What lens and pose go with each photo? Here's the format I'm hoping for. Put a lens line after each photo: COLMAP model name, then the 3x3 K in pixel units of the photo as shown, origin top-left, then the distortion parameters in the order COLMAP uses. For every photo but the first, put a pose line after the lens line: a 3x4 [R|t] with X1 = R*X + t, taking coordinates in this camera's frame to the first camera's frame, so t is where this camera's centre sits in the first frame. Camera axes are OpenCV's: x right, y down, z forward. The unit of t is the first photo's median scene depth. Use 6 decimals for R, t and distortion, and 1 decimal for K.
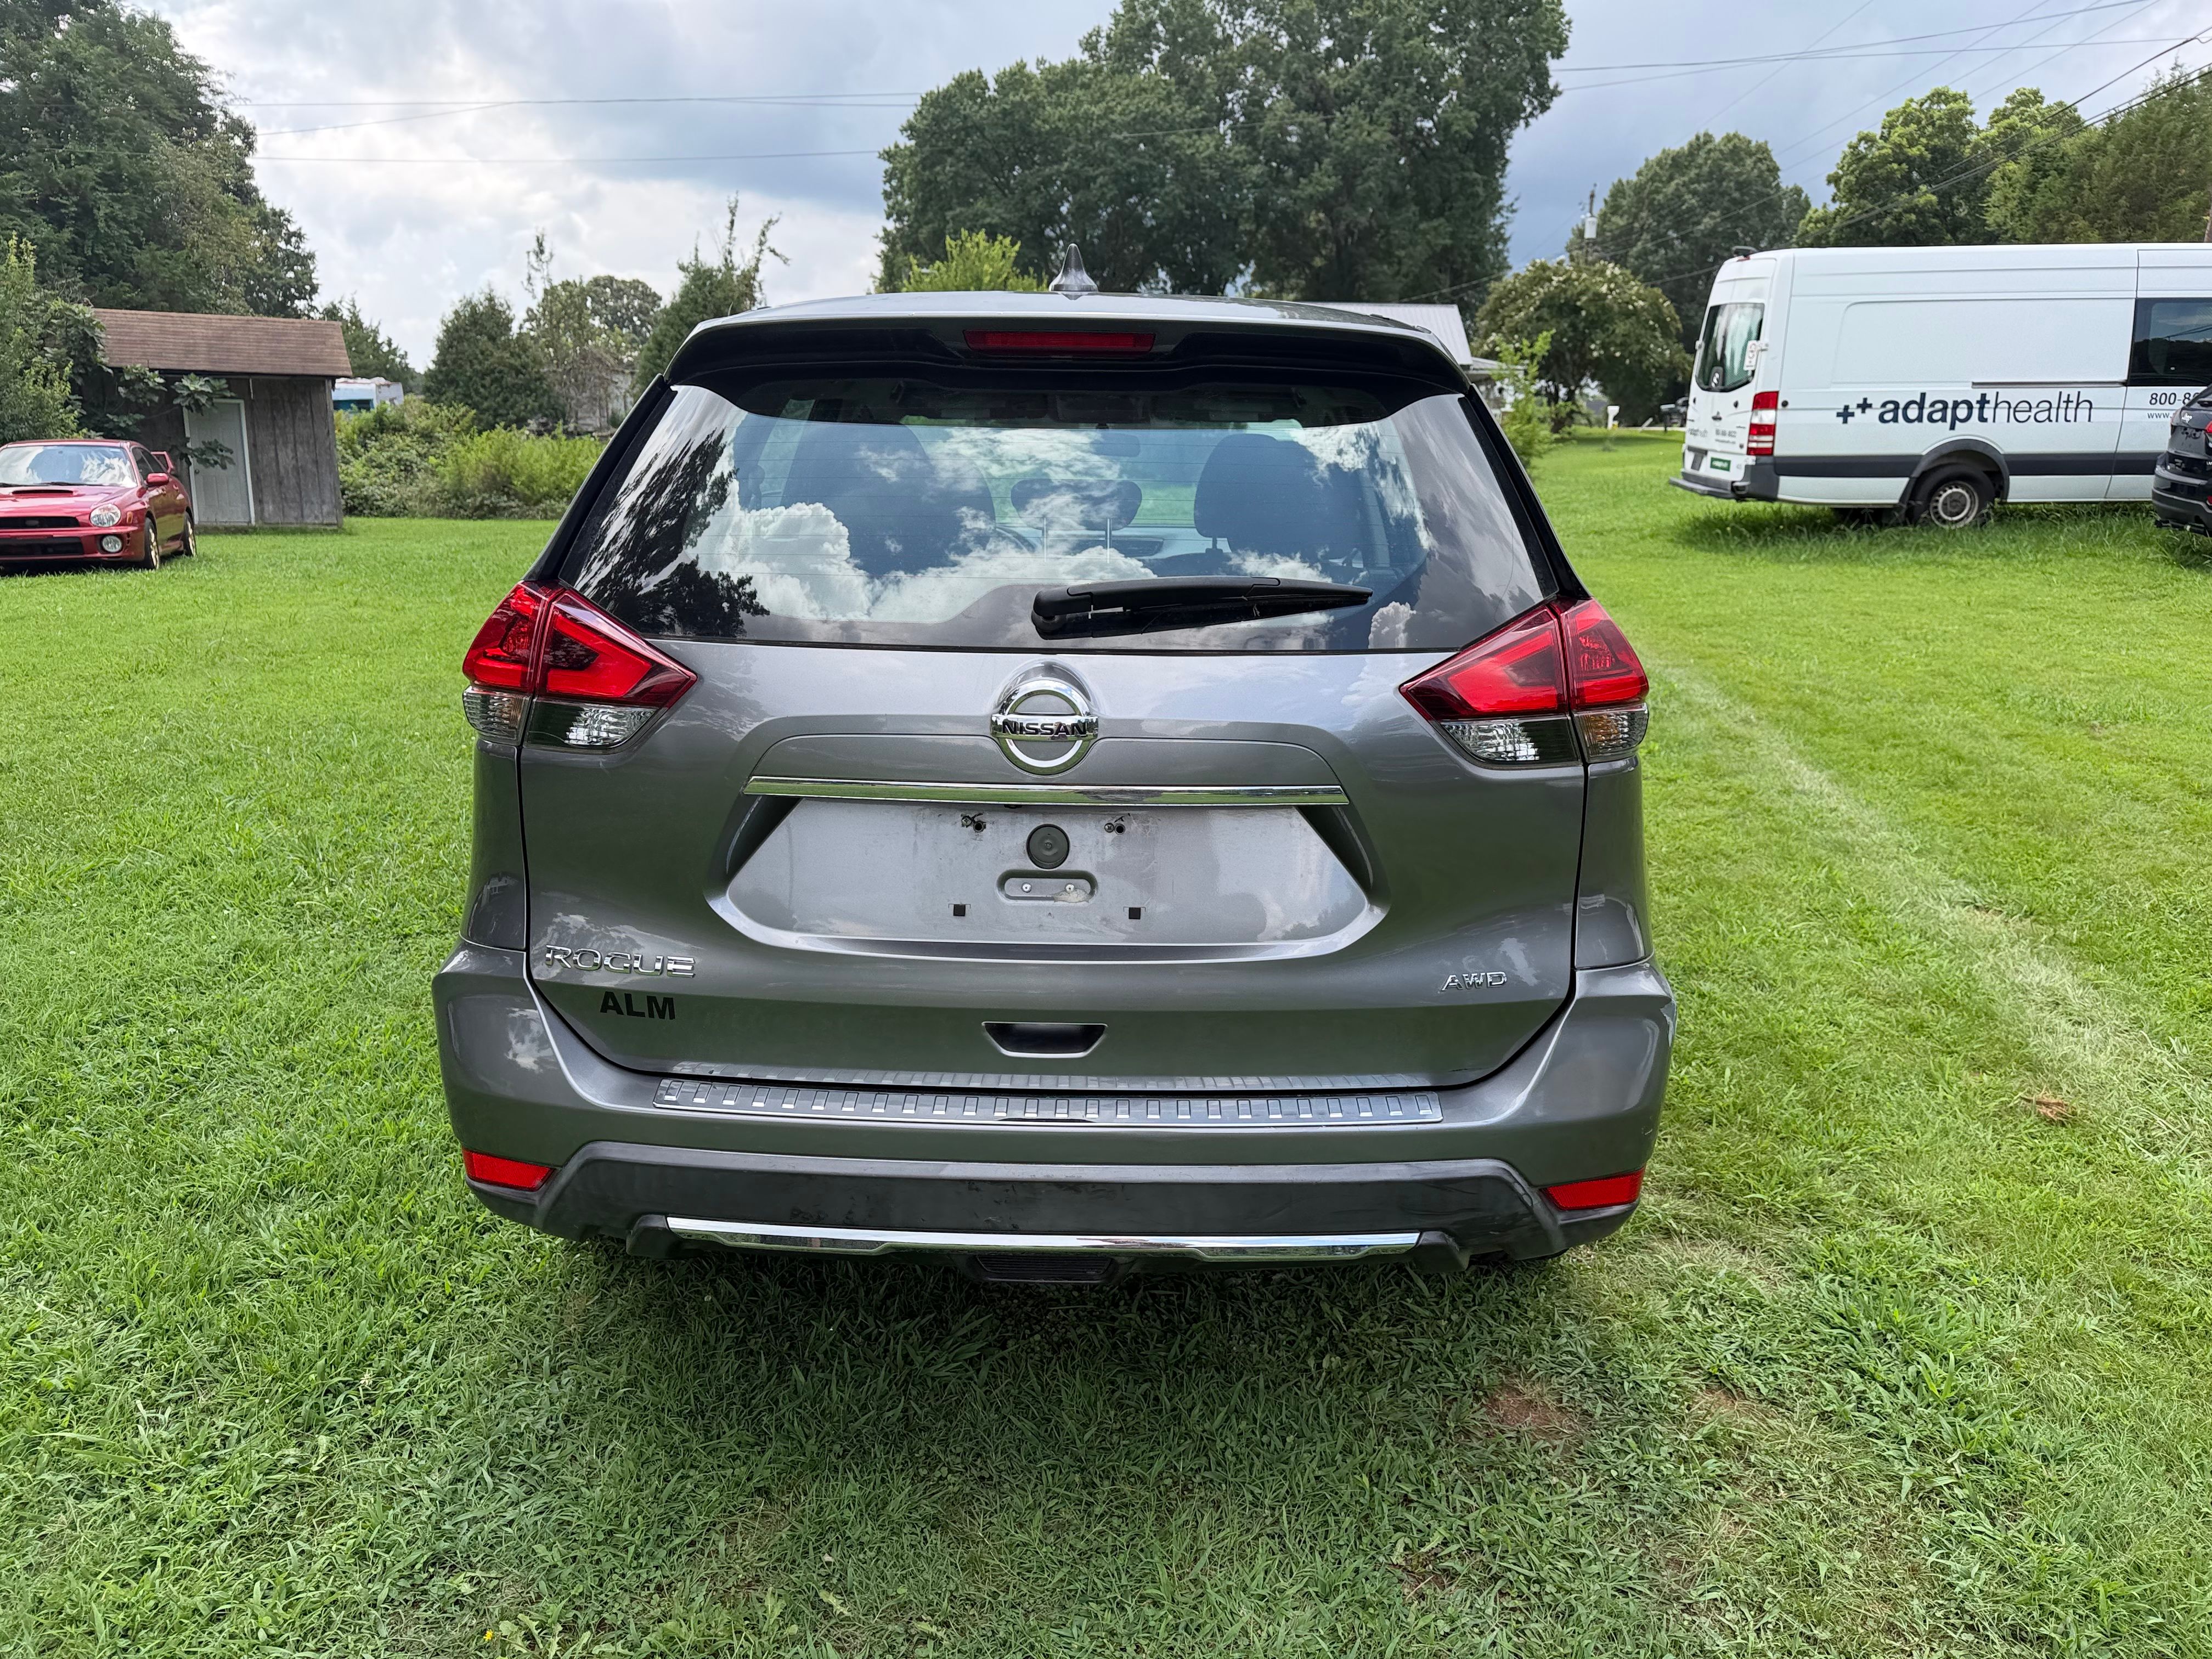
lens RADIAL K [[1547.6, 0, 1102.1], [0, 1547.6, 839.1], [0, 0, 1]] dist [0.020033, -0.022804]
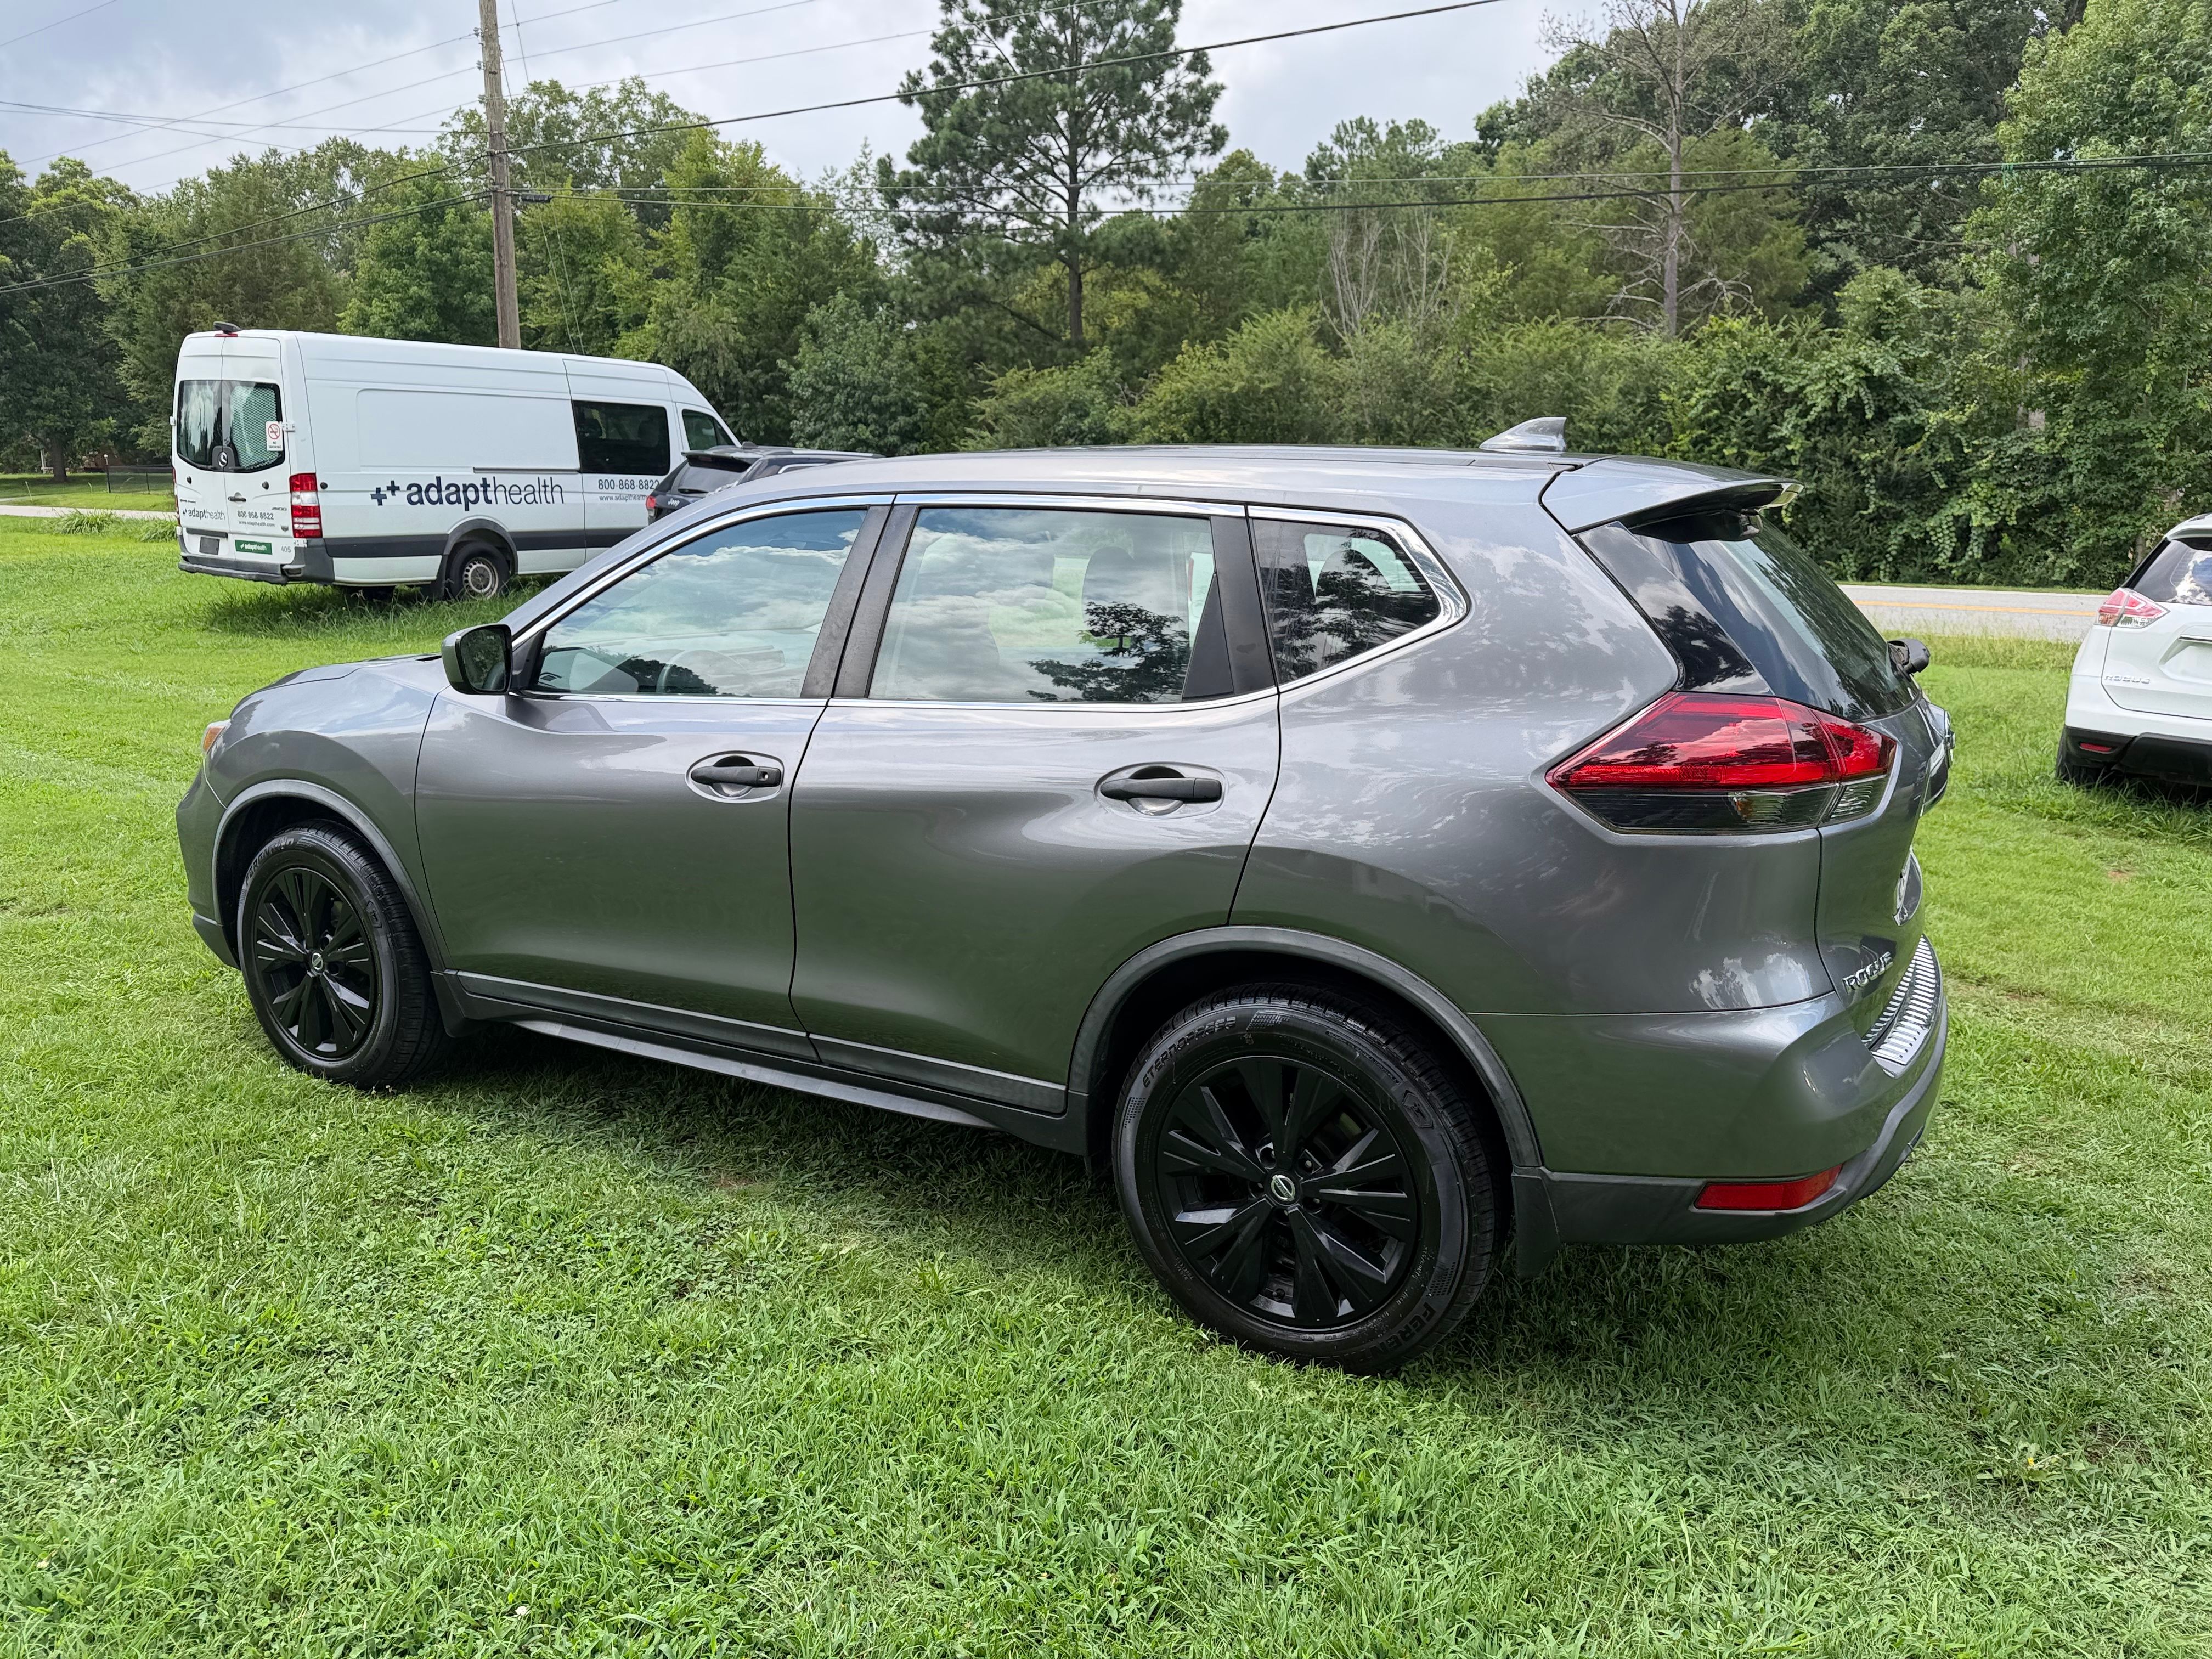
lens RADIAL K [[1552.1, 0, 1099.4], [0, 1552.1, 835.3], [0, 0, 1]] dist [0.020314, -0.025028]
pose [[0.466043, -0.186344, 0.864916, -0.195092], [0.225538, 0.970295, 0.087521, -0.032935], [-0.855533, 0.154283, 0.494227, 0.100842]]
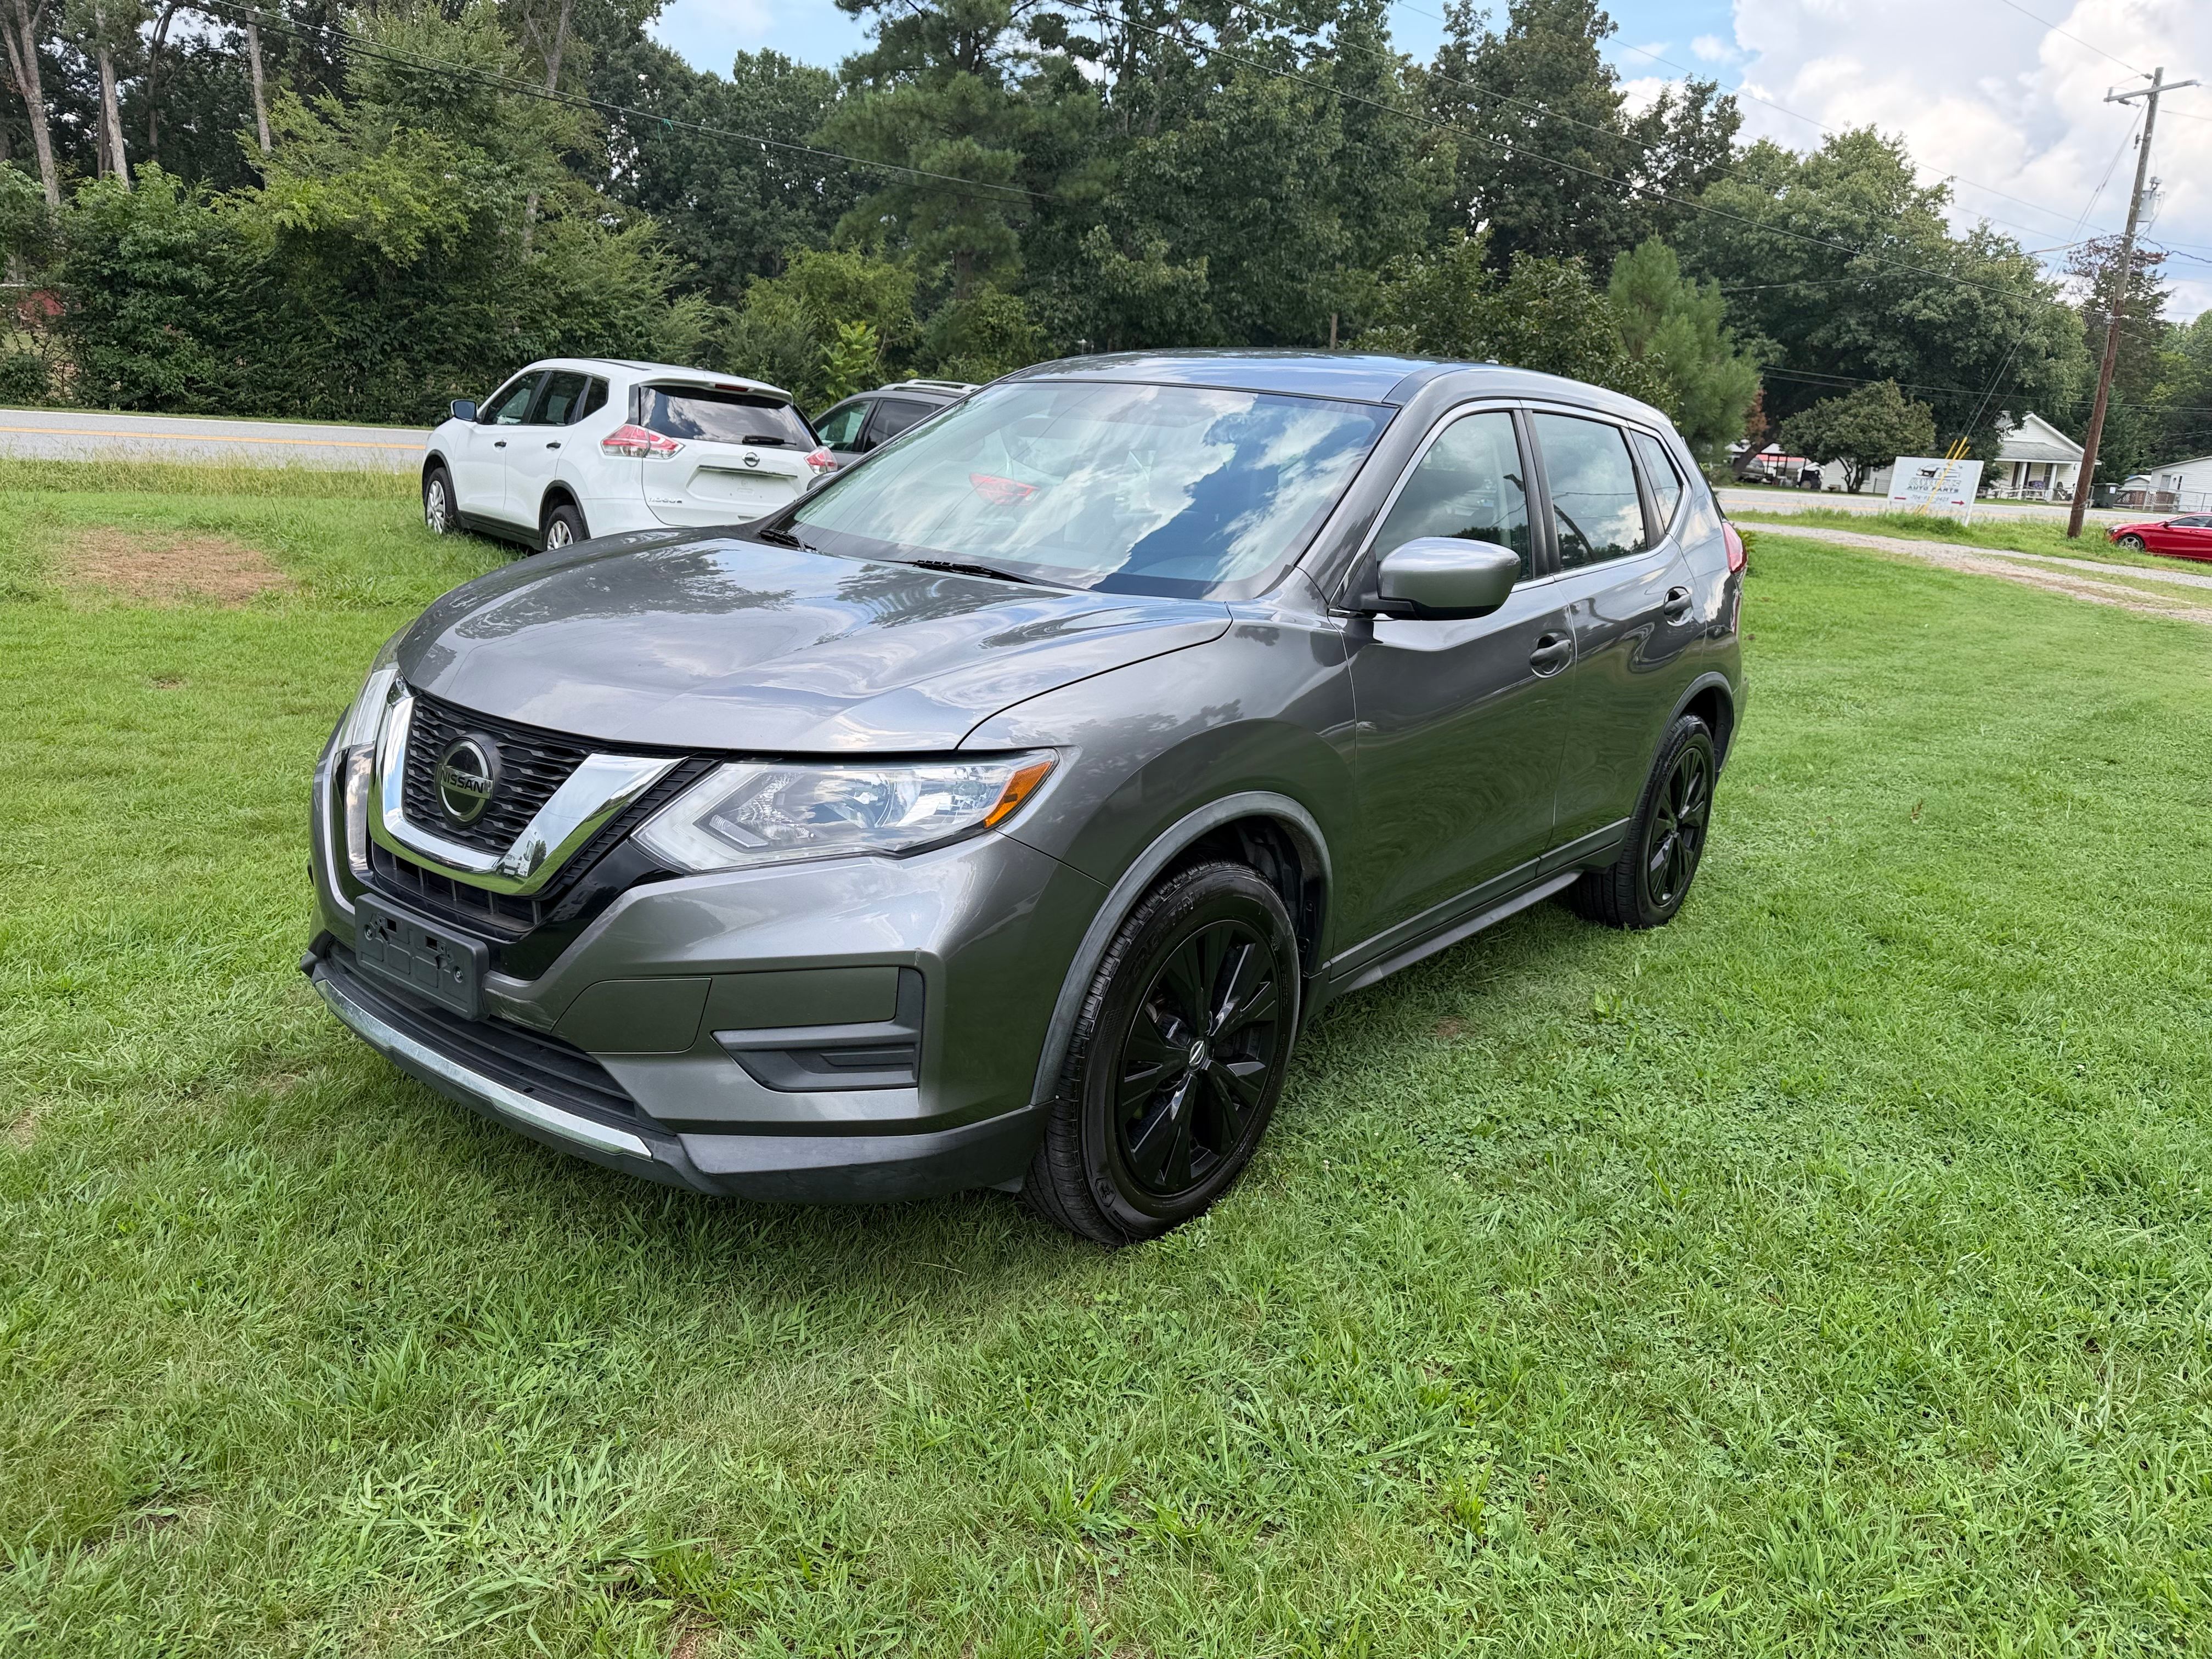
lens RADIAL K [[1553.1, 0, 1111.5], [0, 1553.1, 831.6], [0, 0, 1]] dist [0.019552, -0.024628]
pose [[-0.802059, -0.218514, 0.555836, -0.128599], [0.073854, 0.887236, 0.455366, -0.113037], [-0.592661, 0.406281, -0.695477, 0.423886]]
